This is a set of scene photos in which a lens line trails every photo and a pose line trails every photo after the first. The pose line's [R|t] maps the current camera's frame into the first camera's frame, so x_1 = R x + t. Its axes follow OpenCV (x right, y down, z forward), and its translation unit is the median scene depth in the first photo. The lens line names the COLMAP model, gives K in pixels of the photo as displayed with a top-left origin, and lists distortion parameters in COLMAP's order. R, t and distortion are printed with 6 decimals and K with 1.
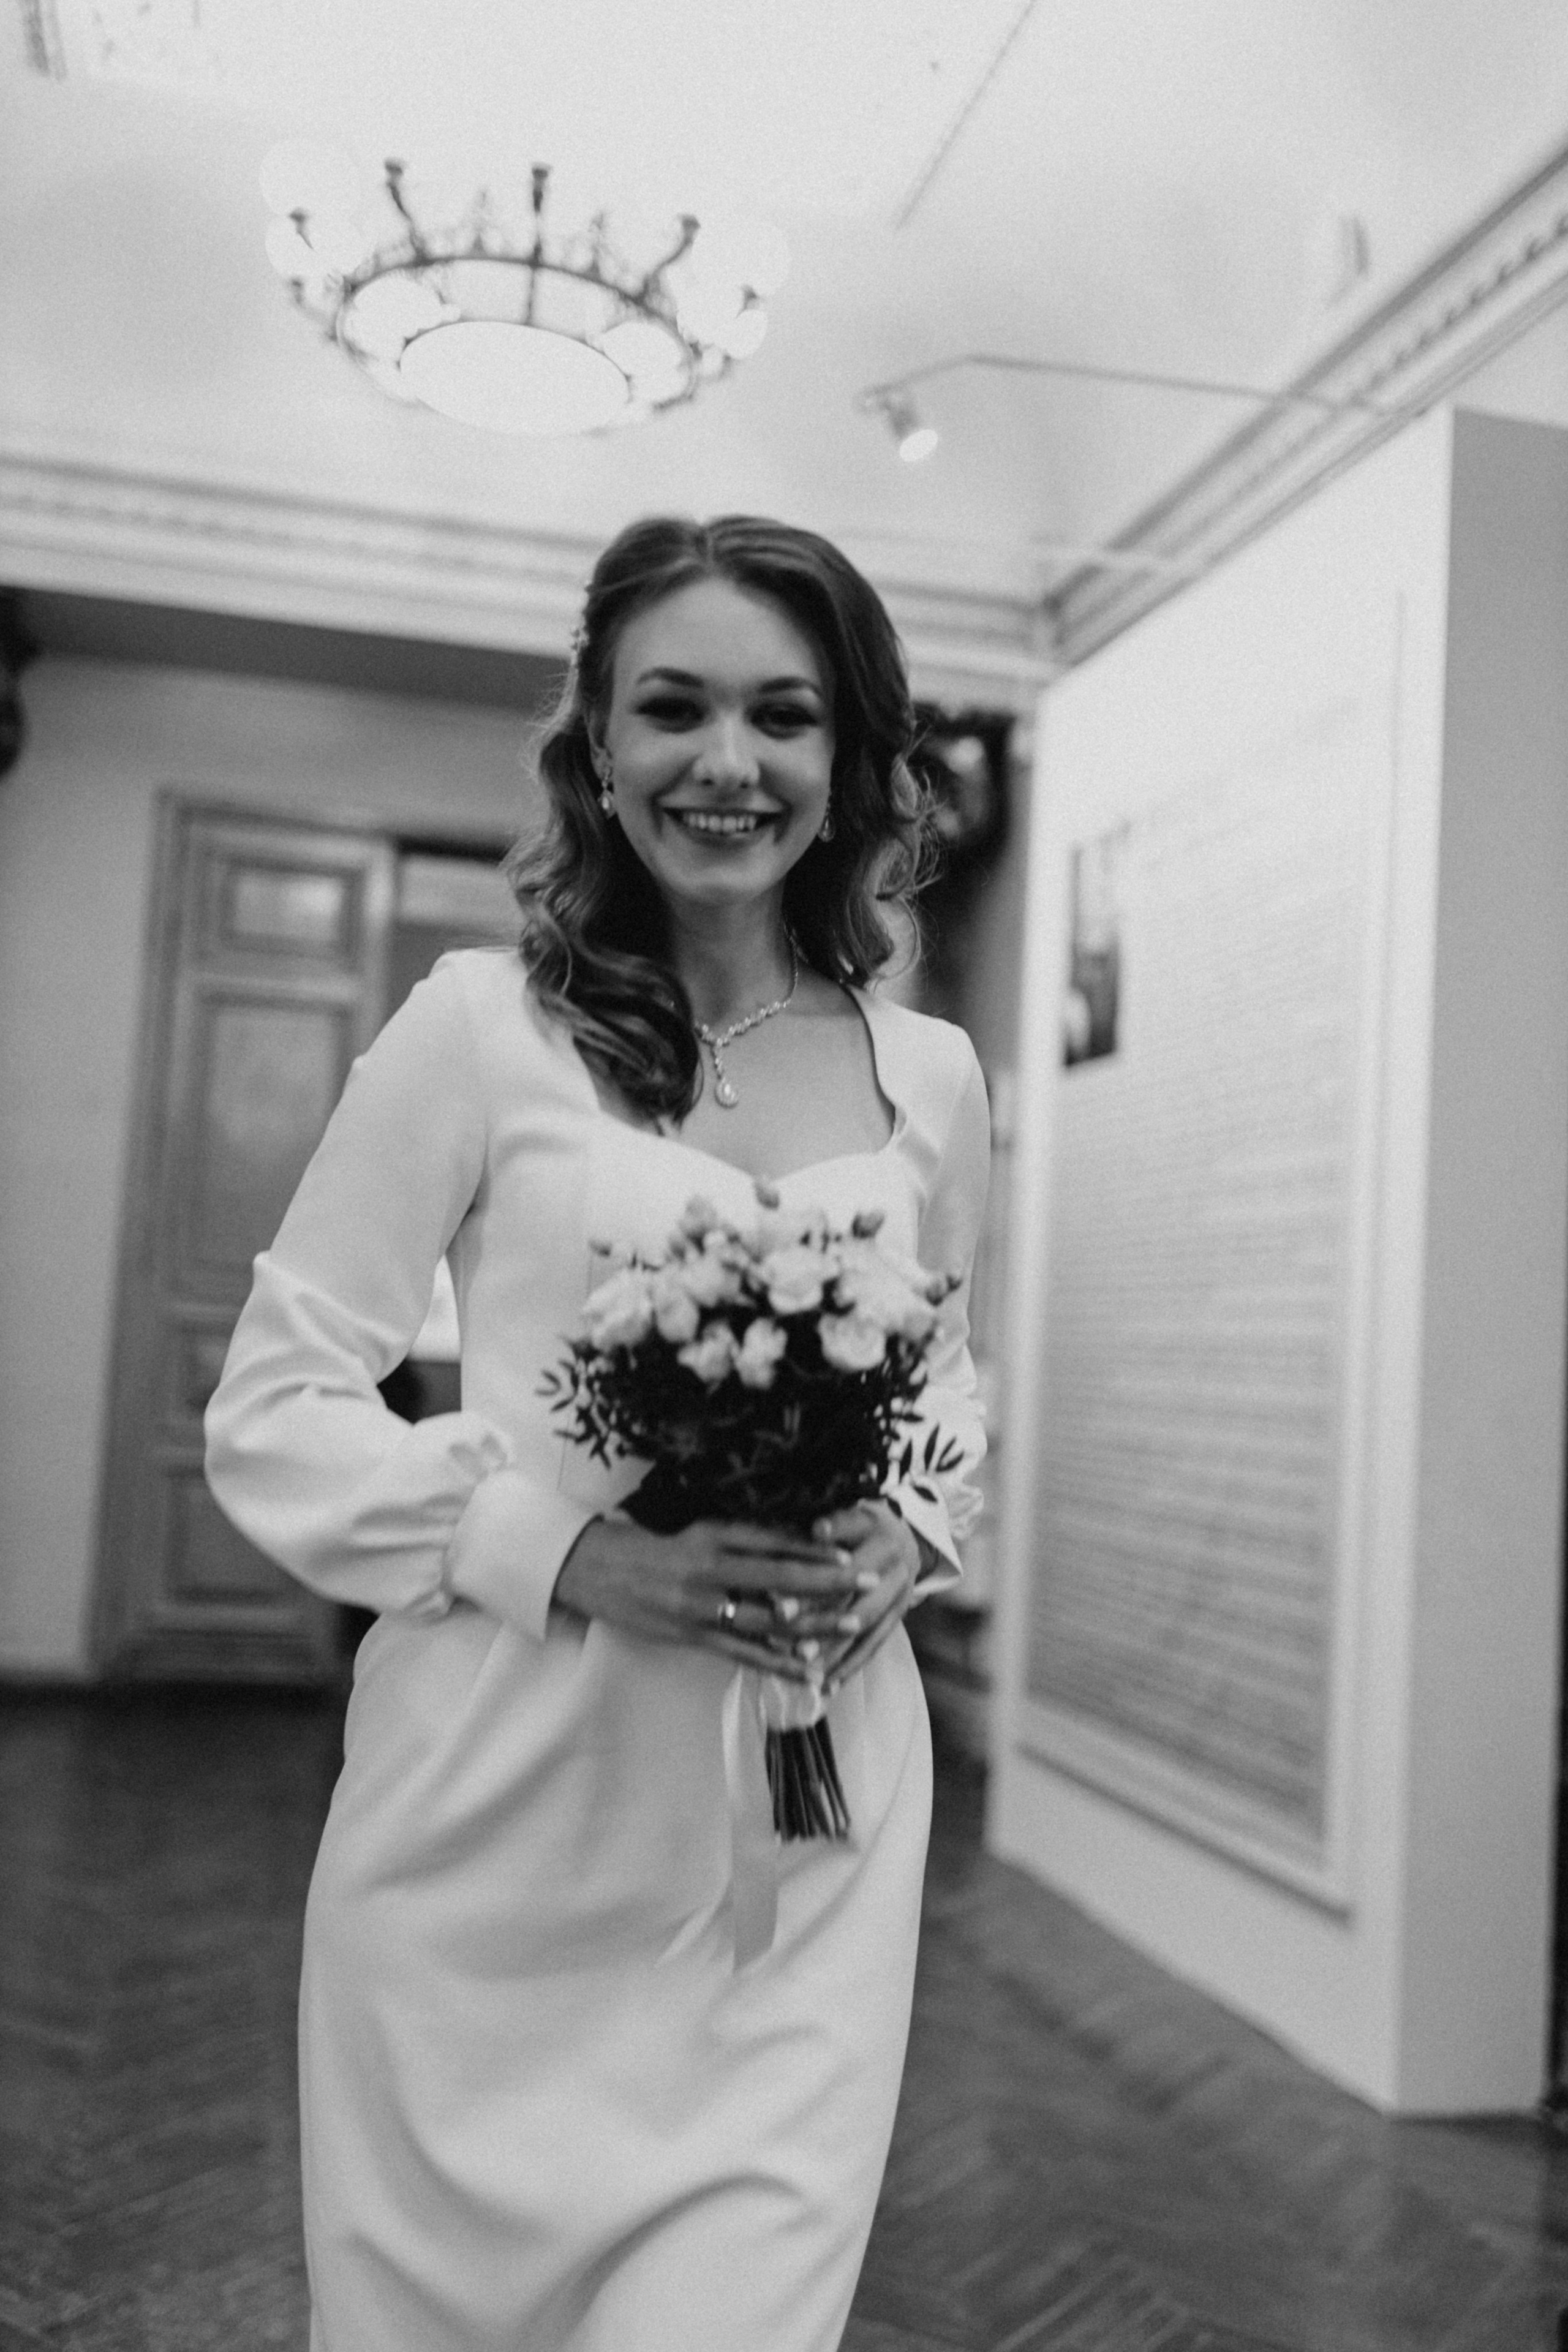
lens RADIAL K [[2269.9, 0, 801.6], [0, 2269.9, 1171.0], [0, 0, 1]] dist [0.005174, 0.000000]
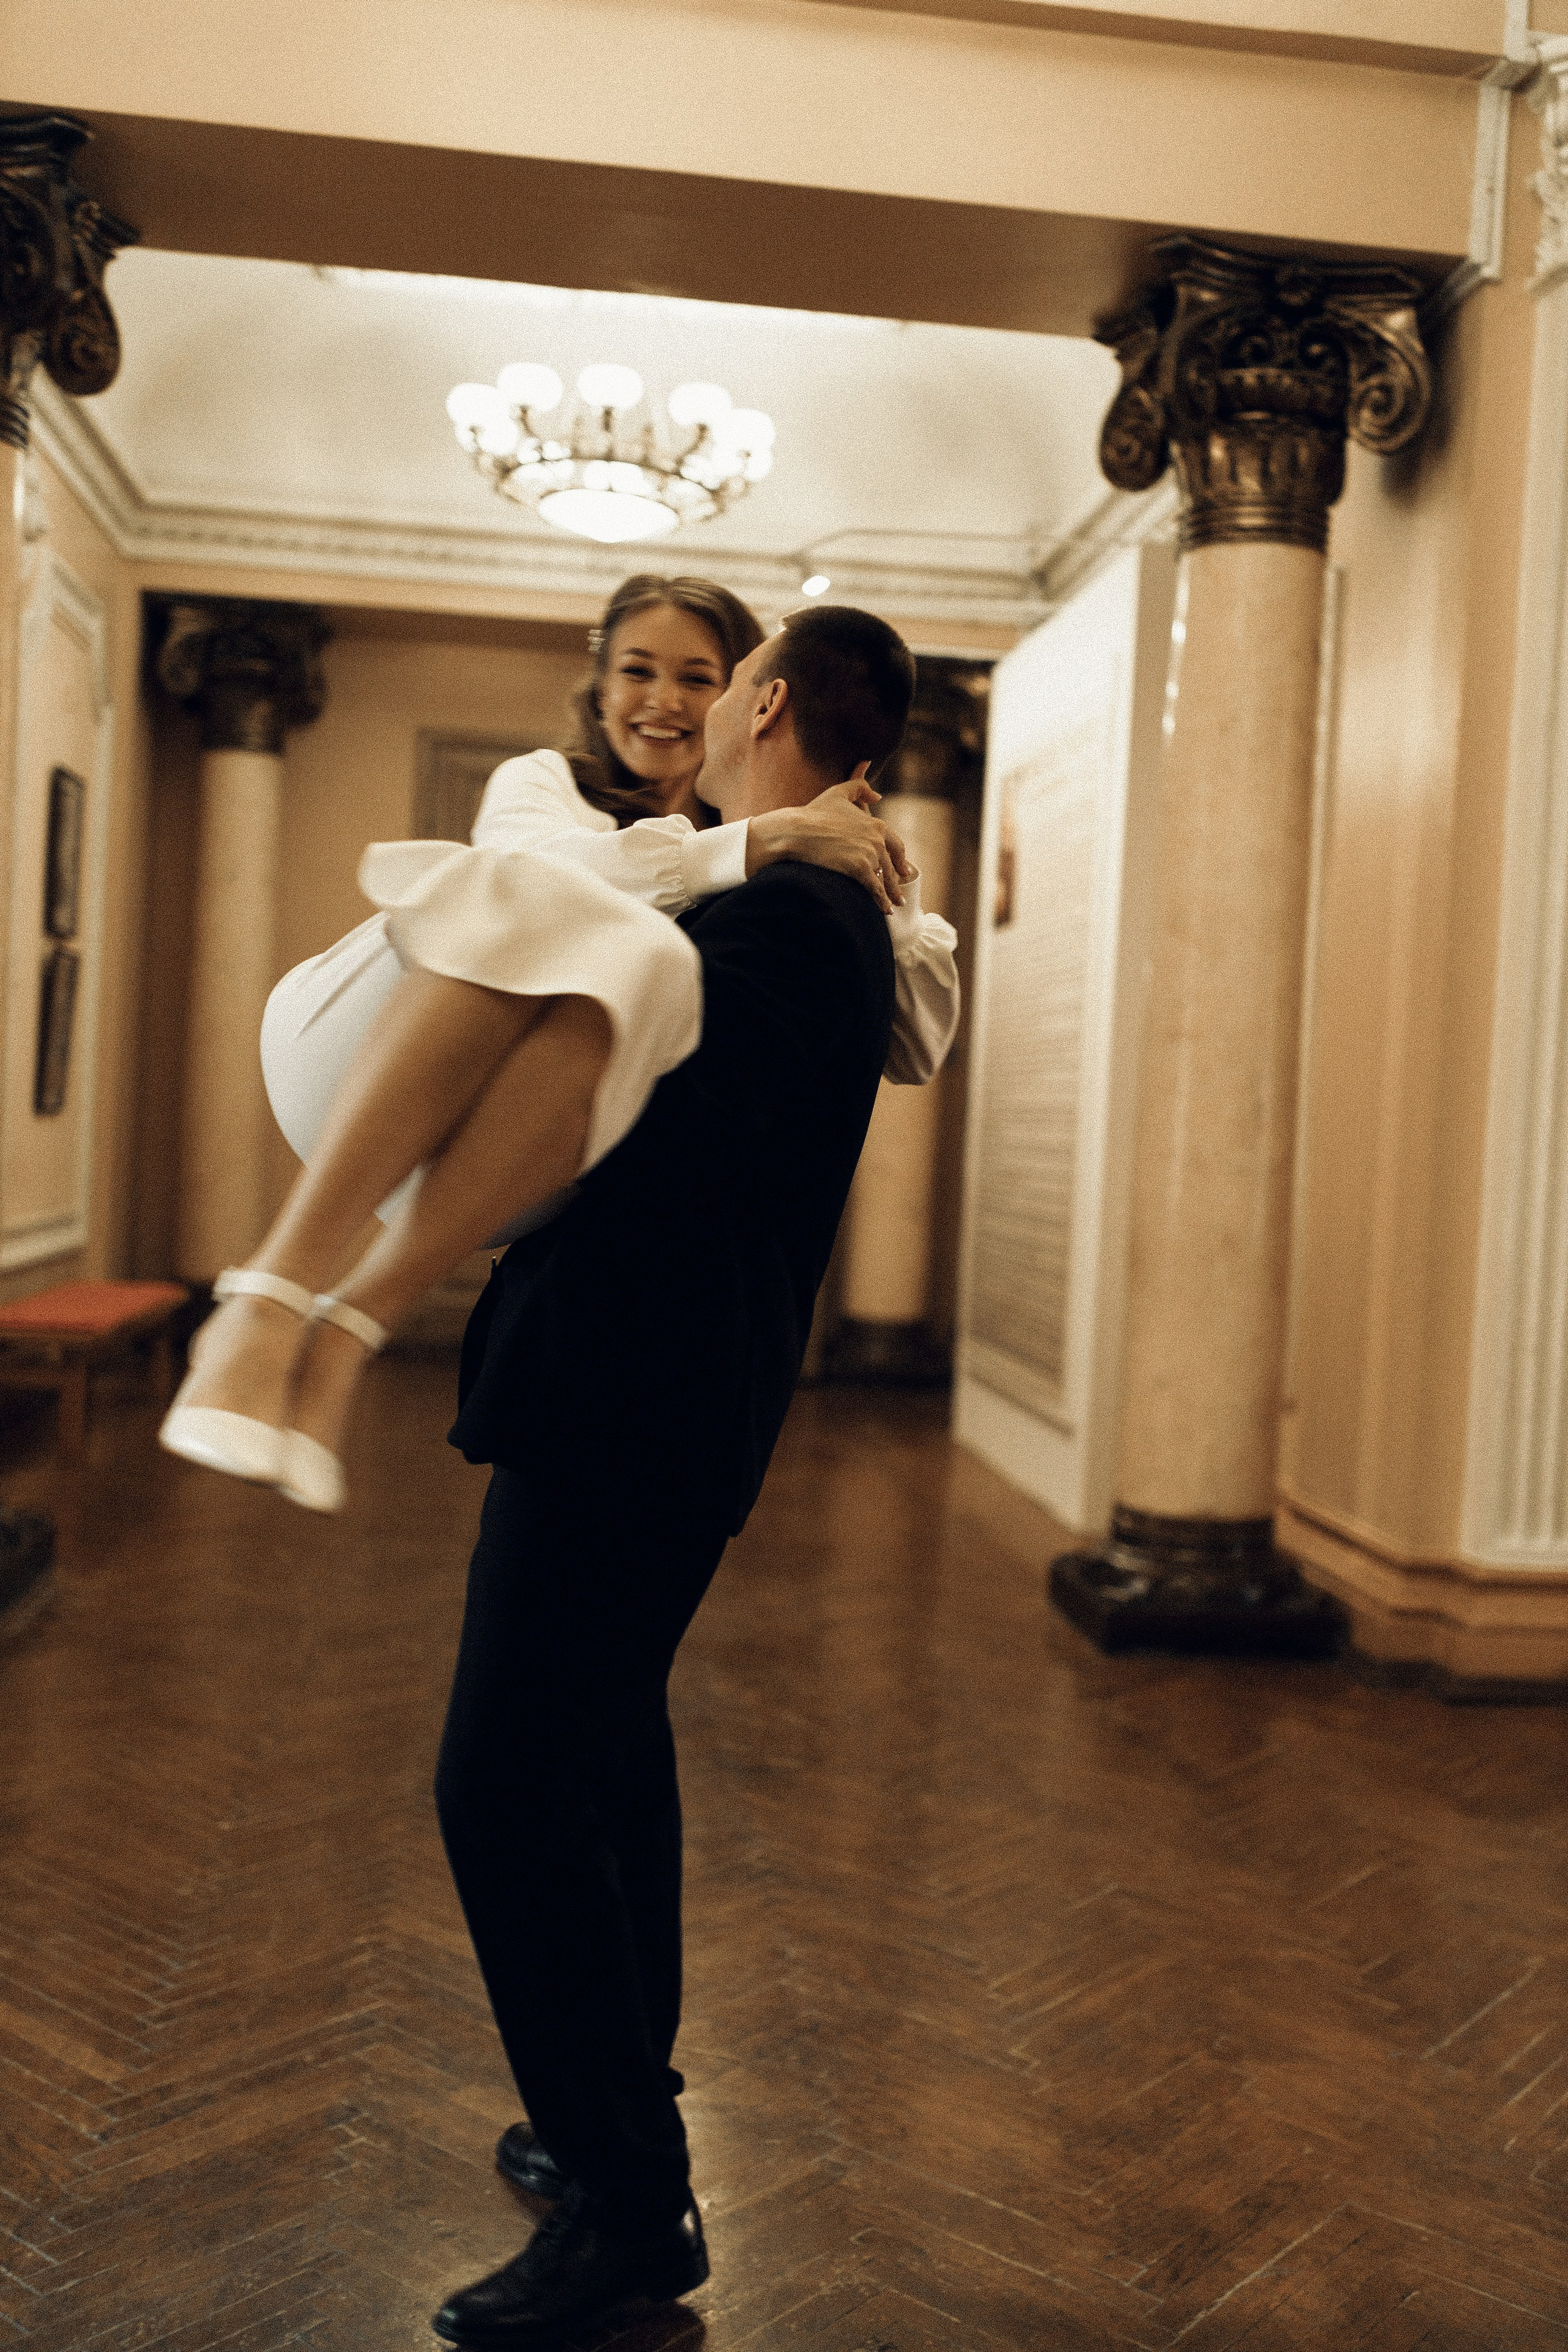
lens RADIAL K [[2269.9, 0, 797.2], [0, 2269.9, 1172.9], [0, 0, 1]] dist [0.005174, 0.000000]
pose [[0.990785, -0.000035, -0.135447, 0.230885], [0.013065, 0.995361, 0.095317, -0.034945], [0.134816, -0.096208, 0.986189, -0.633906]]
